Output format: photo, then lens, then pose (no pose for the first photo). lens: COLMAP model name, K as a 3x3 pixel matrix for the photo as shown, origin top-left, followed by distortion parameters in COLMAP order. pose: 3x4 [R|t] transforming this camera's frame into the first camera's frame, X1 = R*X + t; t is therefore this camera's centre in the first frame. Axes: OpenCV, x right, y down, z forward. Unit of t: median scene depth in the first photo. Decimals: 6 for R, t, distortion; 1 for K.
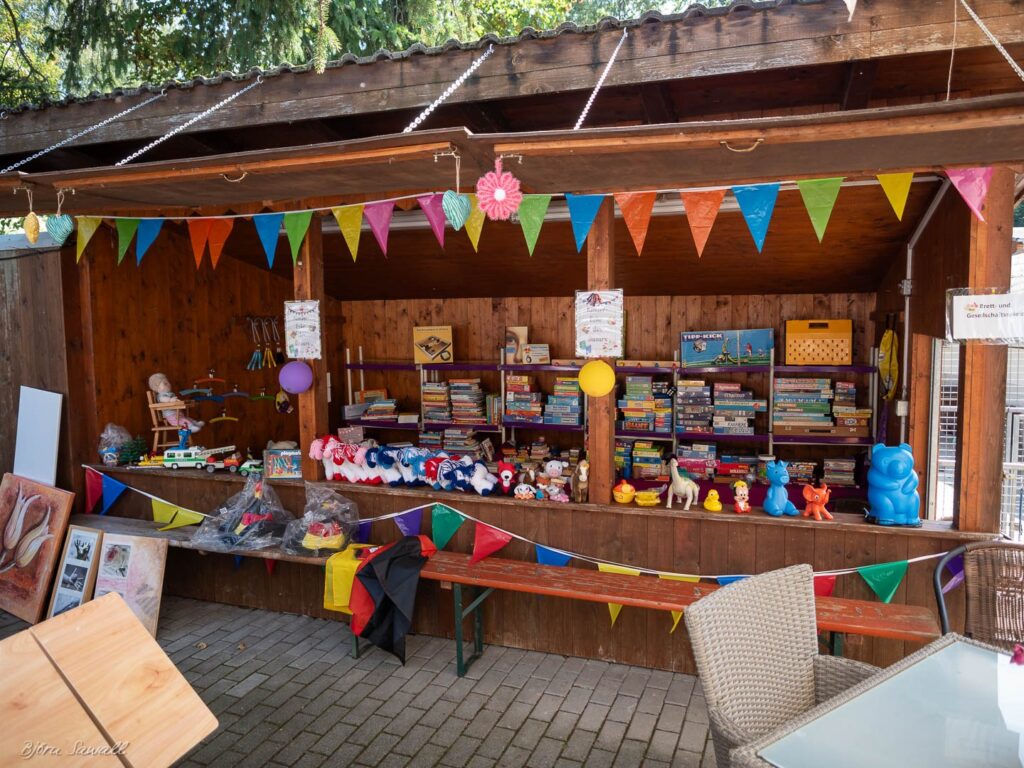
lens RADIAL K [[736.8, 0, 508.6], [0, 736.8, 376.9], [0, 0, 1]] dist [-0.022407, 0.010564]
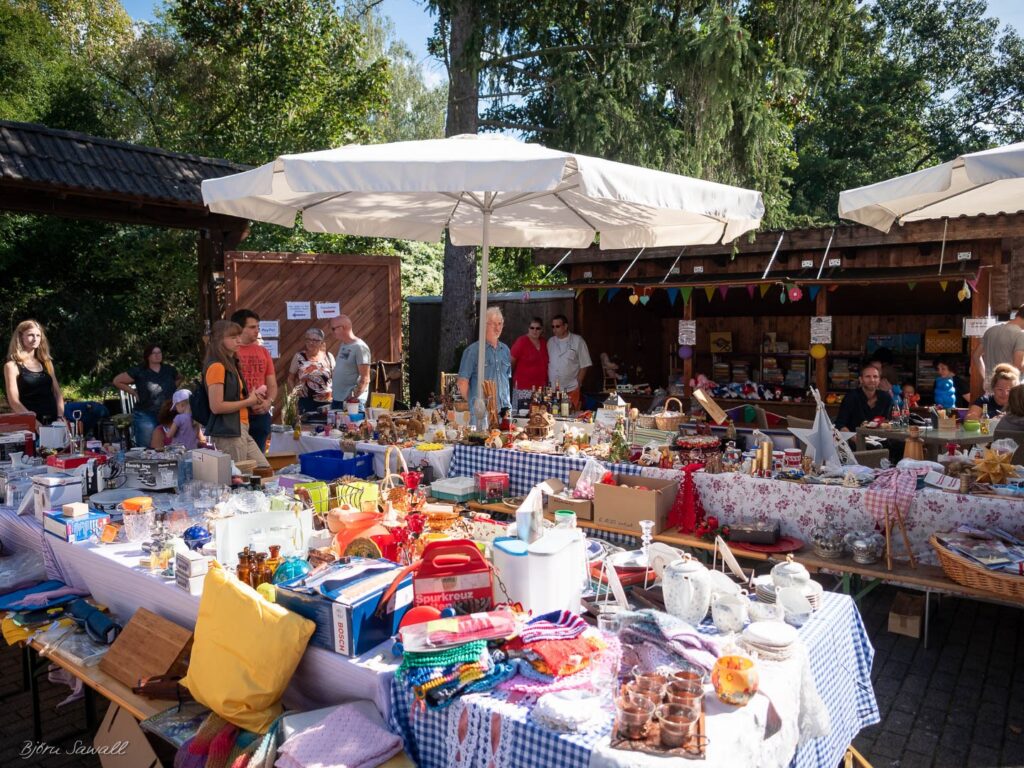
lens RADIAL K [[736.8, 0, 508.6], [0, 736.8, 376.9], [0, 0, 1]] dist [-0.022407, 0.010564]
pose [[0.966158, 0.016070, -0.257451, -0.202263], [-0.019796, 0.999733, -0.011886, 0.107990], [0.257191, 0.016580, 0.966218, -1.313328]]
